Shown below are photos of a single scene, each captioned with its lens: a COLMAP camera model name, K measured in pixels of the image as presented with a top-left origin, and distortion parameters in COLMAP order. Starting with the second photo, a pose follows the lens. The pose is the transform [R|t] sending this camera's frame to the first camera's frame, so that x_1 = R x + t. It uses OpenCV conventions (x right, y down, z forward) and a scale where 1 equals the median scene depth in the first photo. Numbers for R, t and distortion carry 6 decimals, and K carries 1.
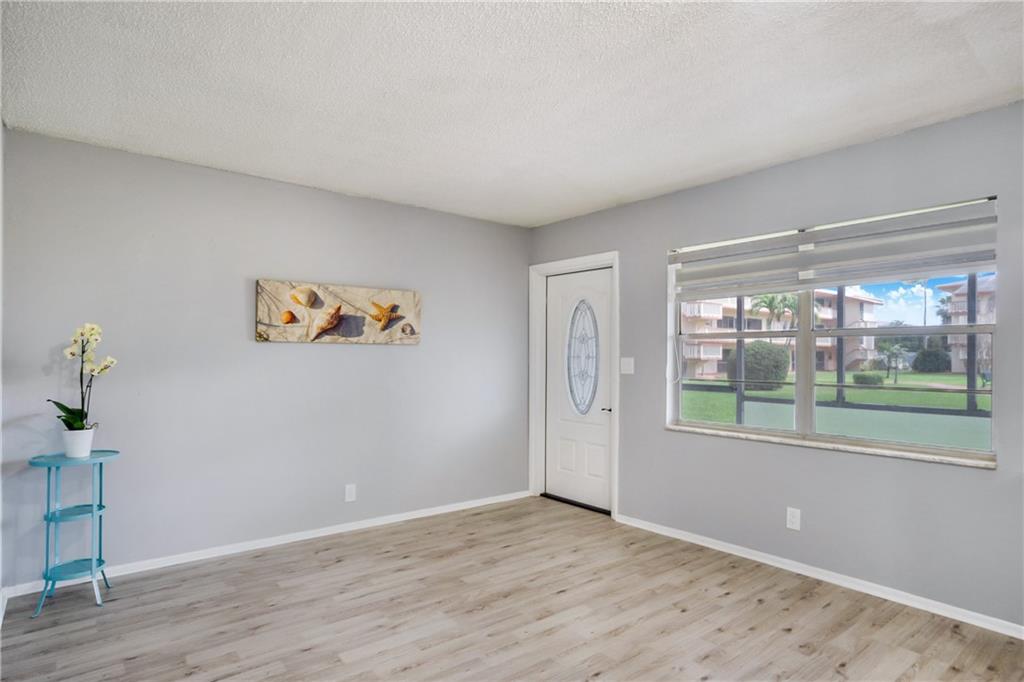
lens RADIAL K [[583.6, 0, 511.4], [0, 583.6, 345.4], [0, 0, 1]] dist [0.000918, 0.000357]
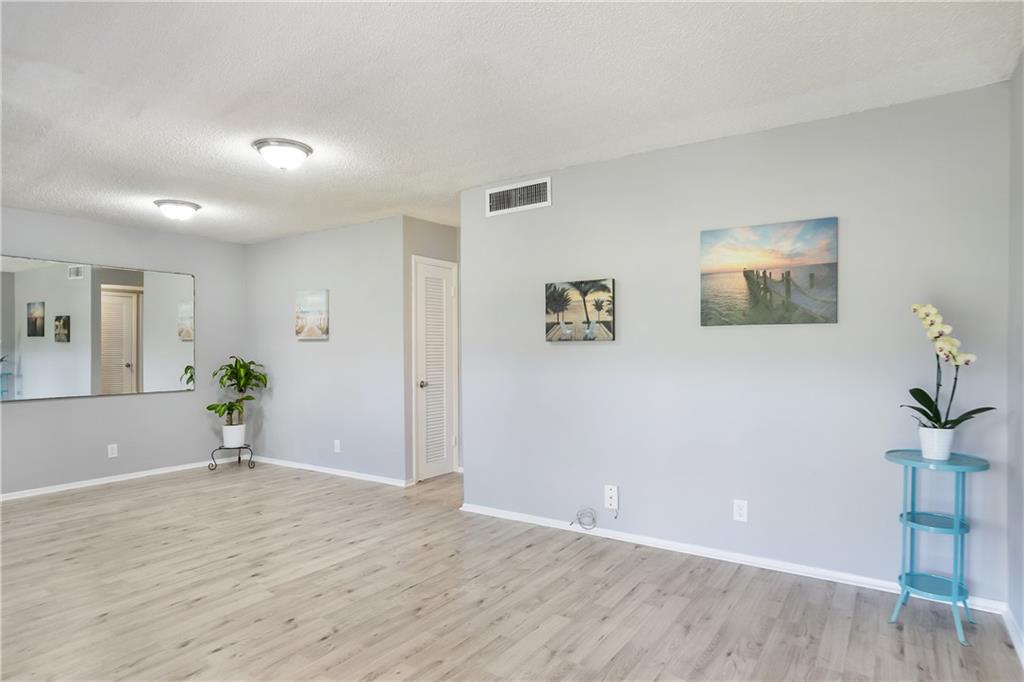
lens RADIAL K [[583.6, 0, 513.2], [0, 583.6, 347.2], [0, 0, 1]] dist [0.000918, 0.000357]
pose [[-0.951660, 0.005056, -0.307113, 0.121839], [0.011335, 0.999762, -0.018666, 0.043241], [0.306946, -0.021245, -0.951490, 1.832675]]
